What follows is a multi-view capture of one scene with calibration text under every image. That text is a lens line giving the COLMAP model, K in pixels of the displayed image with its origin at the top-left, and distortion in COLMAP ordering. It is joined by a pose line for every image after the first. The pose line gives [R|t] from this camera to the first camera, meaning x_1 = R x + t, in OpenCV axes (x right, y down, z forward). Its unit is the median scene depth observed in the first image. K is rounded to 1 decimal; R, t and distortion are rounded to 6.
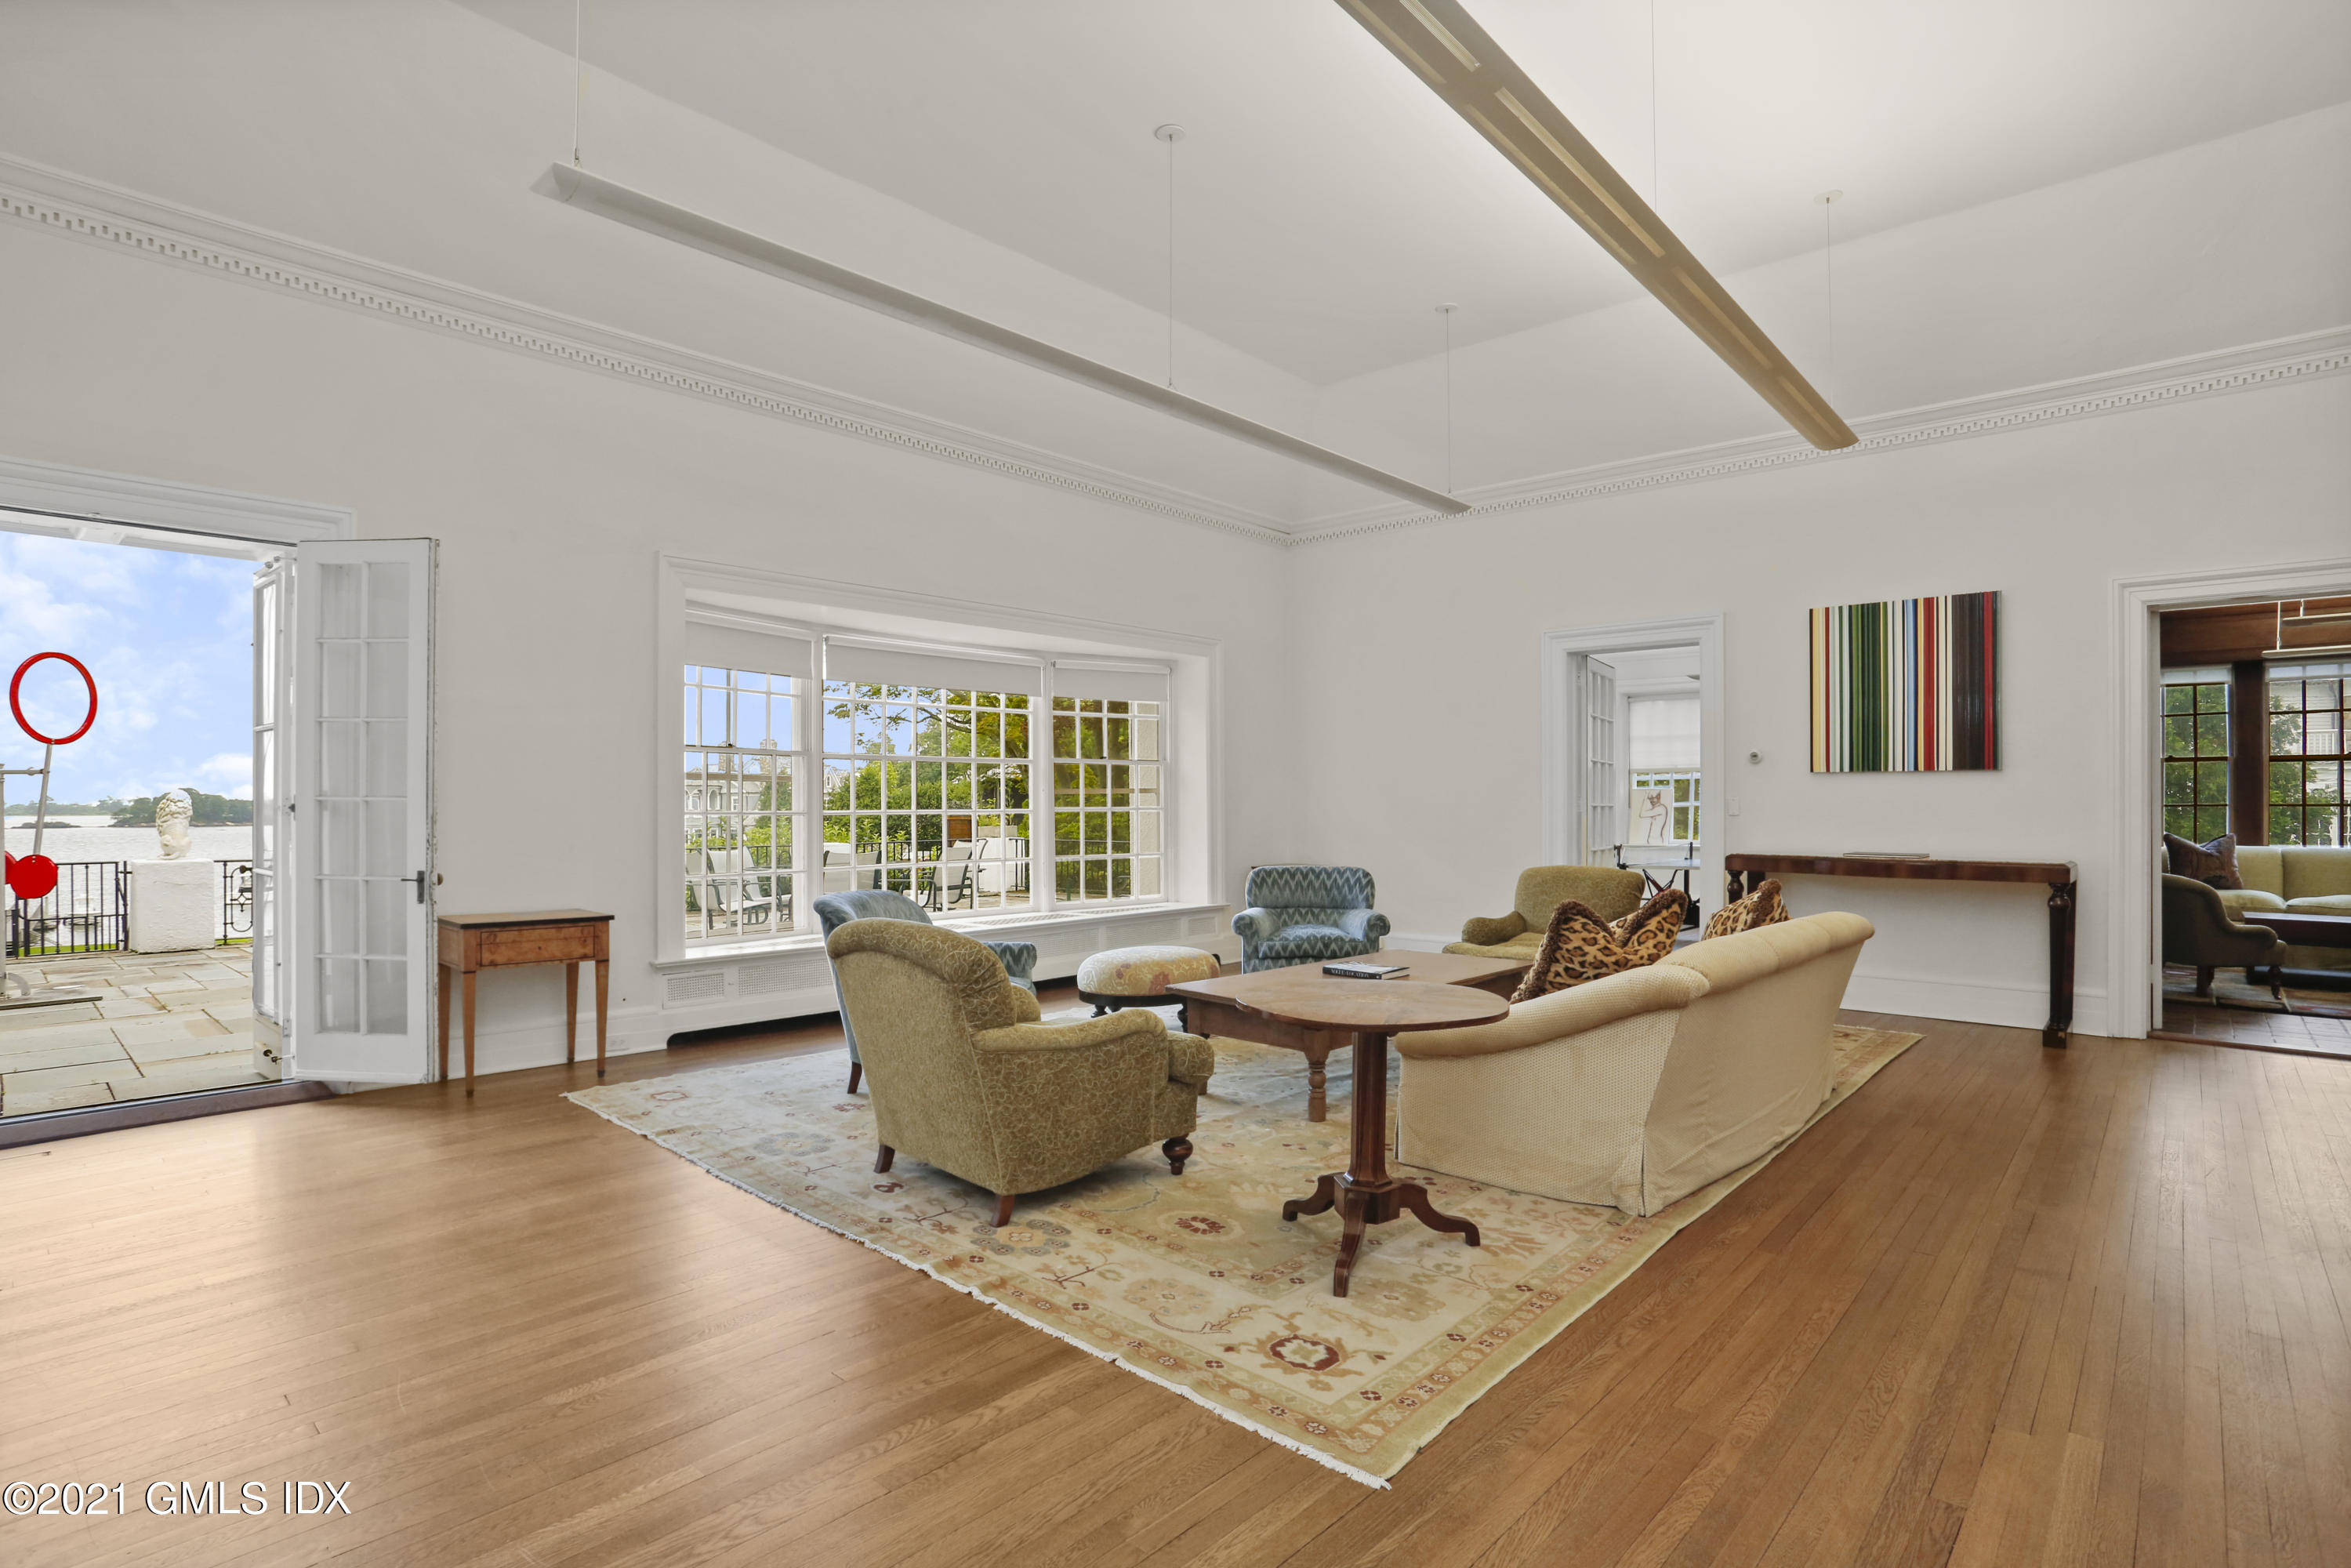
lens RADIAL K [[1160.3, 0, 1166.7], [0, 1160.3, 794.2], [0, 0, 1]] dist [-0.049026, 0.017176]
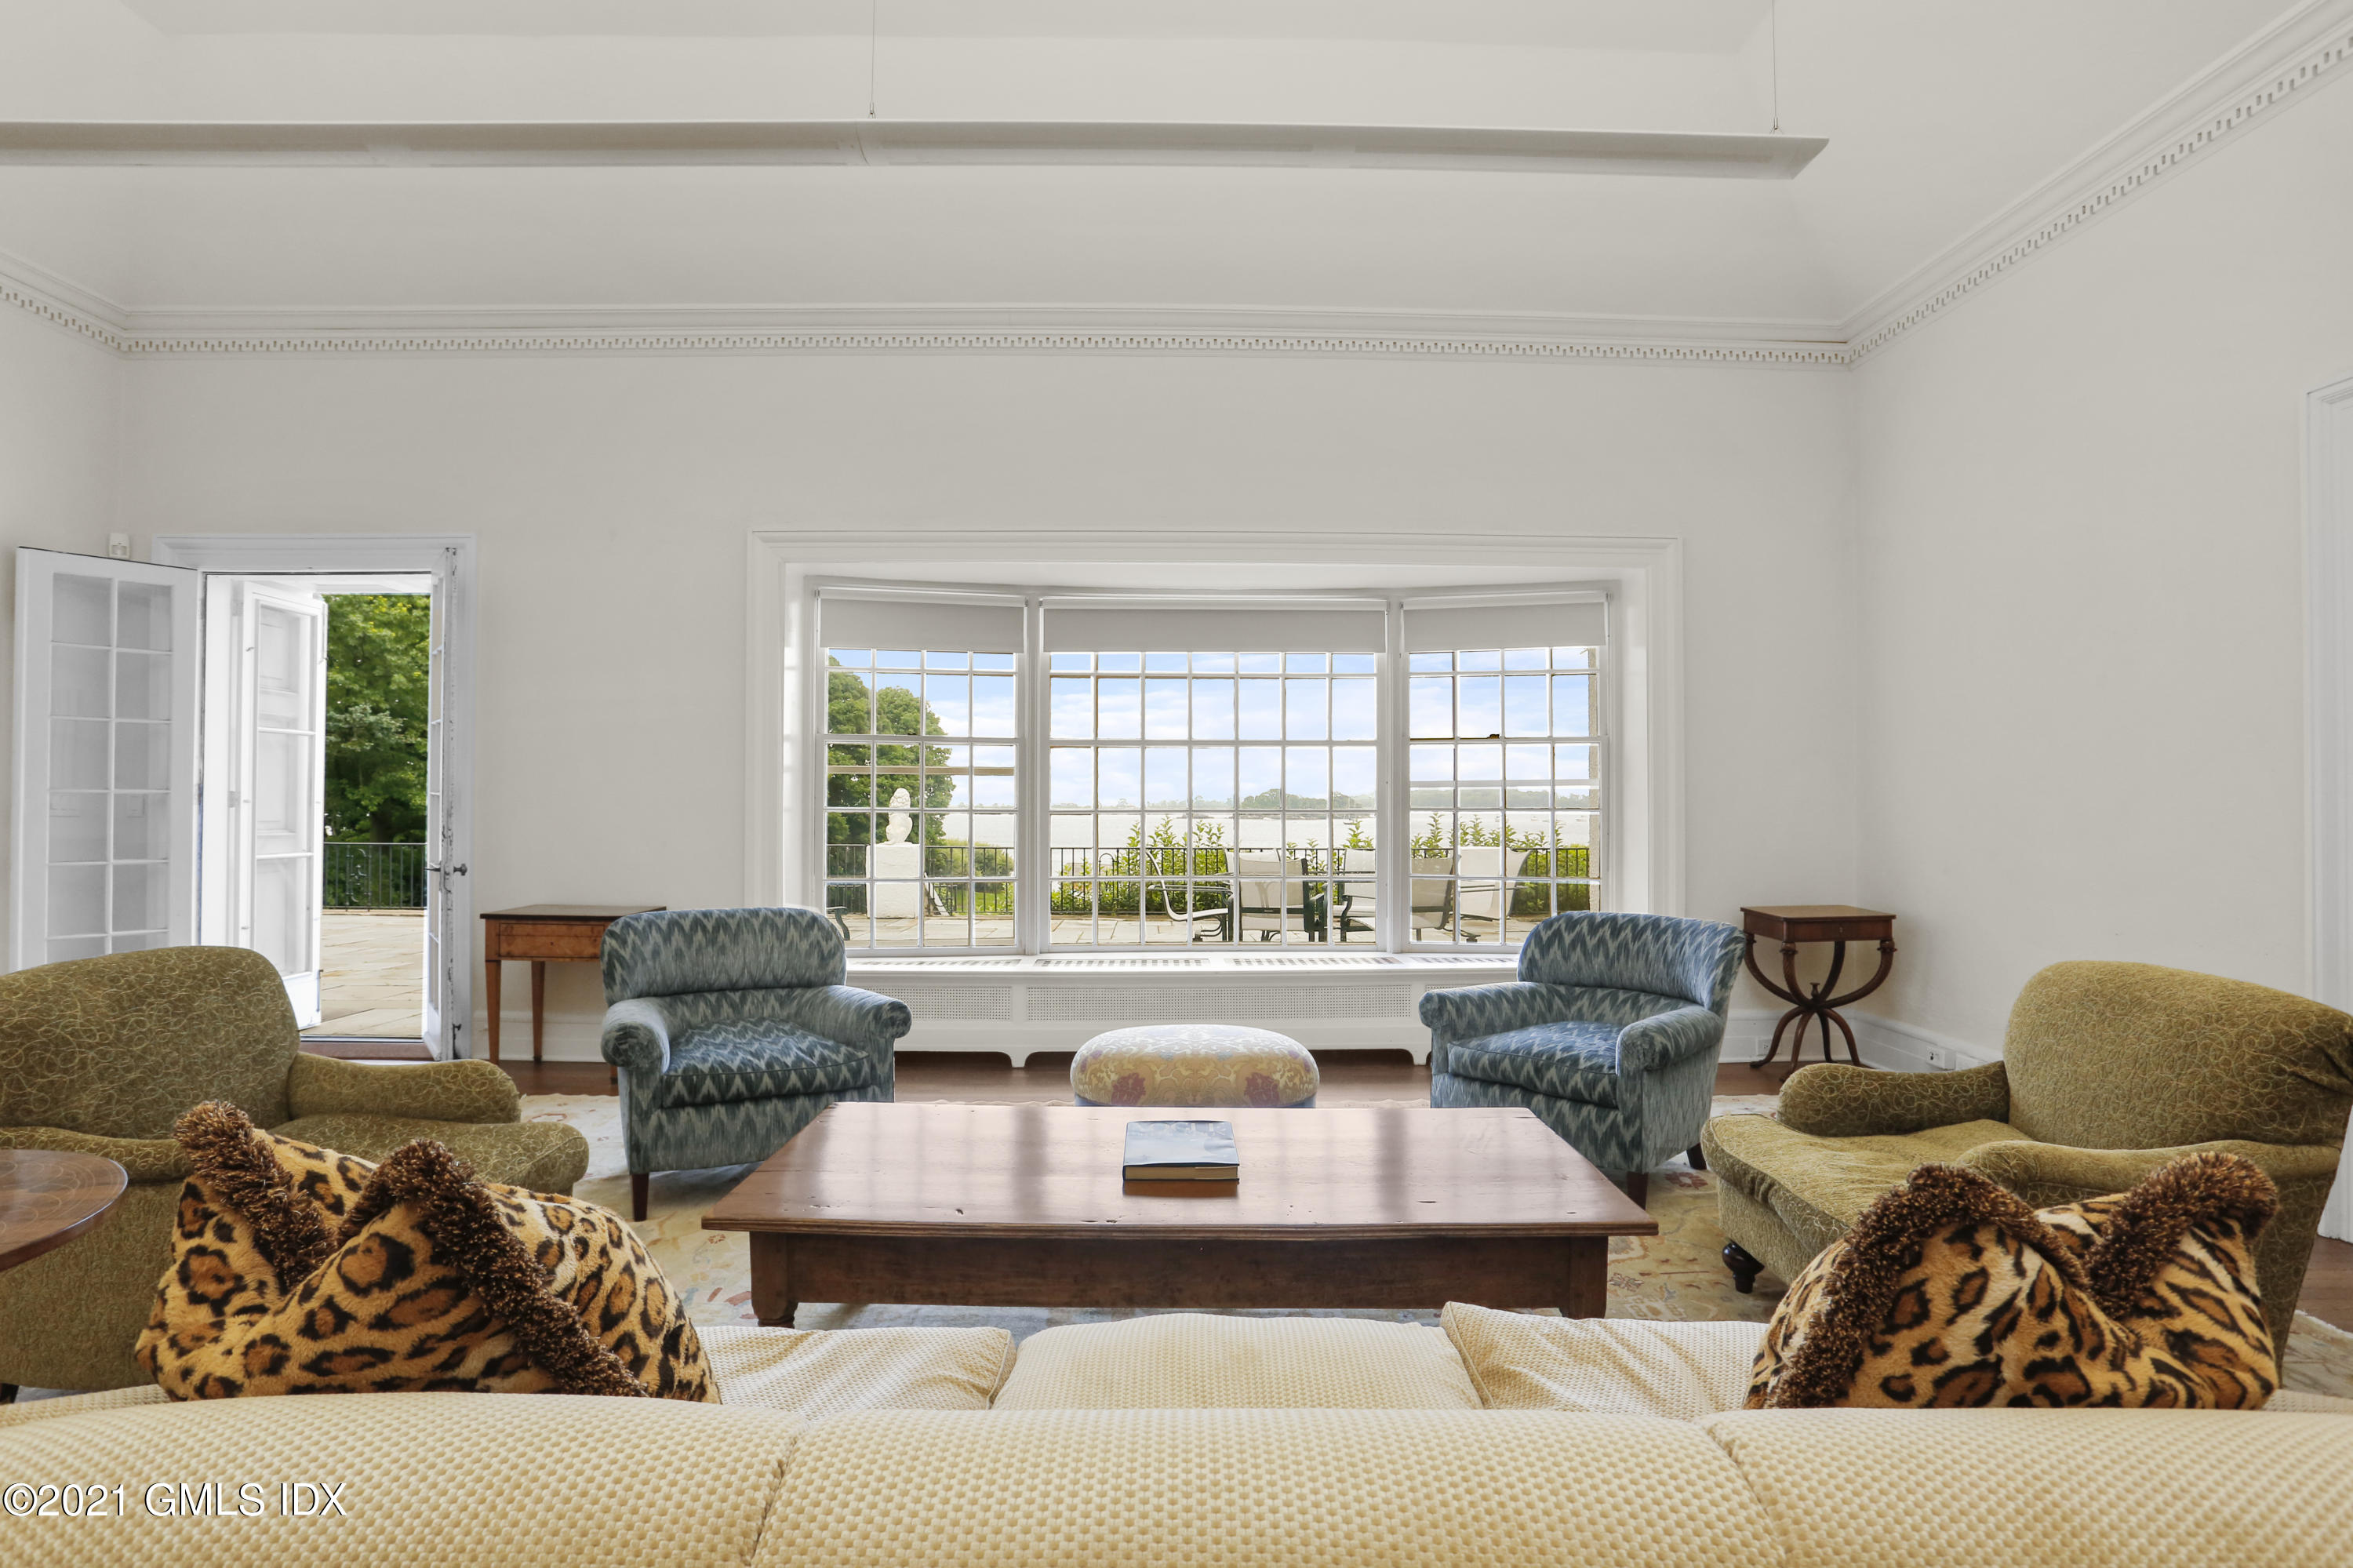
lens RADIAL K [[1161.3, 0, 1175.7], [0, 1161.3, 783.7], [0, 0, 1]] dist [-0.049026, 0.017176]
pose [[0.698760, -0.008575, -0.715305, 0.083569], [0.001135, 0.999940, -0.010878, 0.001168], [0.715356, 0.006790, 0.698728, 0.107539]]
